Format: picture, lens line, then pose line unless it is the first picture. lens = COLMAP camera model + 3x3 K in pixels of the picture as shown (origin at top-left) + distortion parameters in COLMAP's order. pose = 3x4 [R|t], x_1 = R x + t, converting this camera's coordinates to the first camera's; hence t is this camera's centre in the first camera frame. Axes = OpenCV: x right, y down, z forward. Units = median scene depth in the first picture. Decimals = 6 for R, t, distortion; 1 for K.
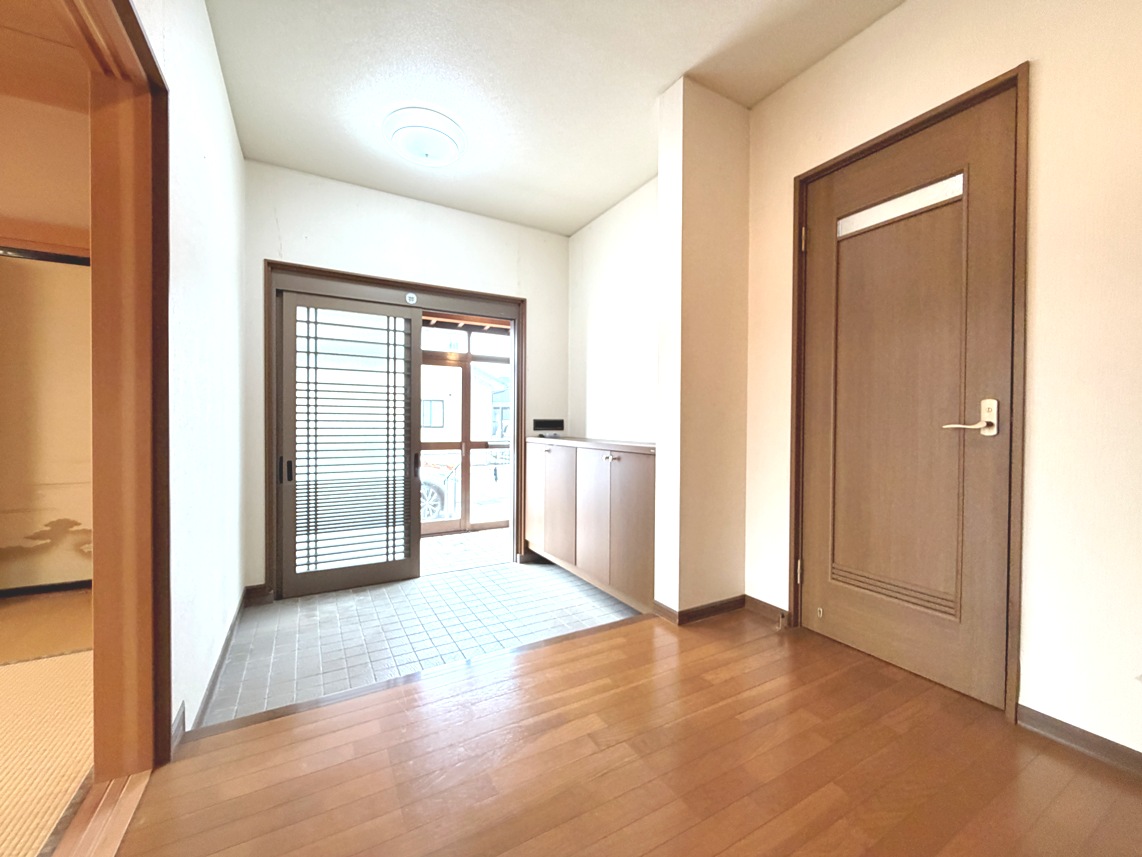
lens RADIAL K [[454.9, 0, 568.9], [0, 454.9, 428.0], [0, 0, 1]] dist [0.002544, -0.000356]
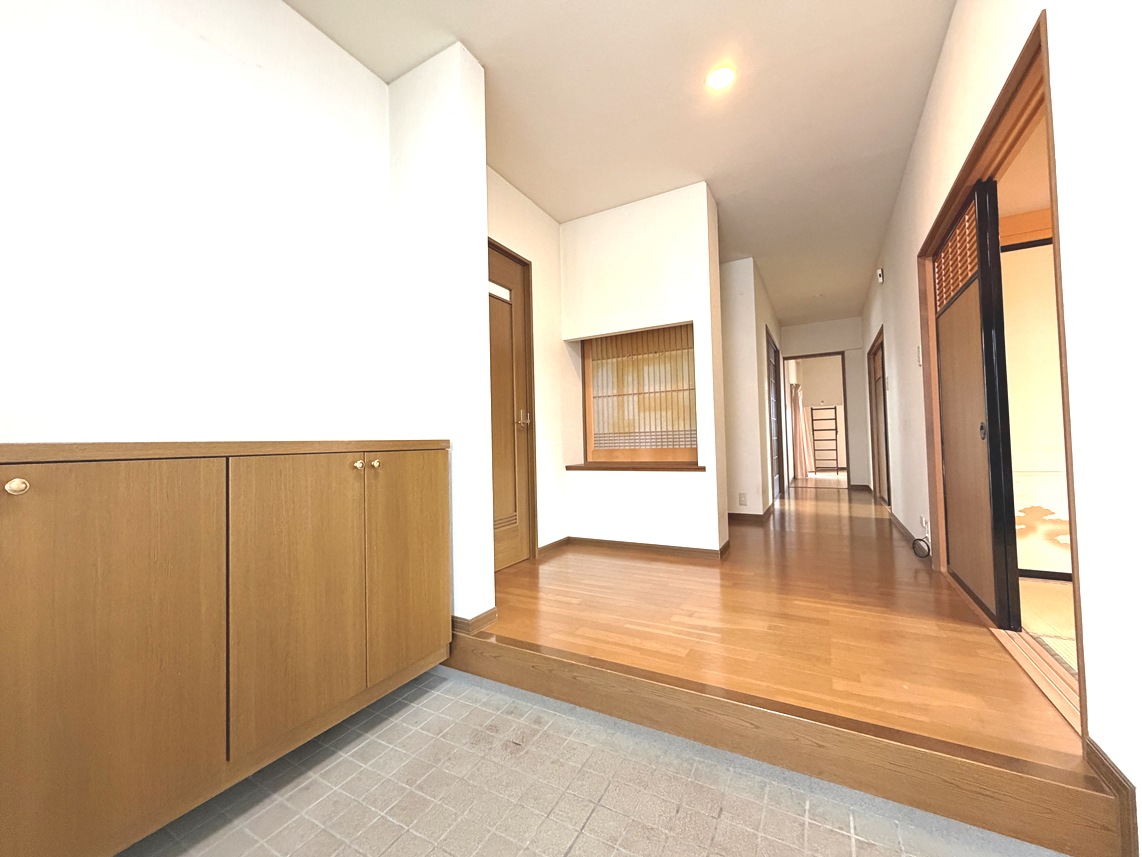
lens RADIAL K [[454.9, 0, 569.1], [0, 454.9, 426.0], [0, 0, 1]] dist [0.002544, -0.000356]
pose [[-0.521773, 0.034577, 0.852383, -0.953252], [0.027787, 0.999337, -0.023529, 0.069012], [-0.852632, 0.011409, -0.522388, 1.940975]]
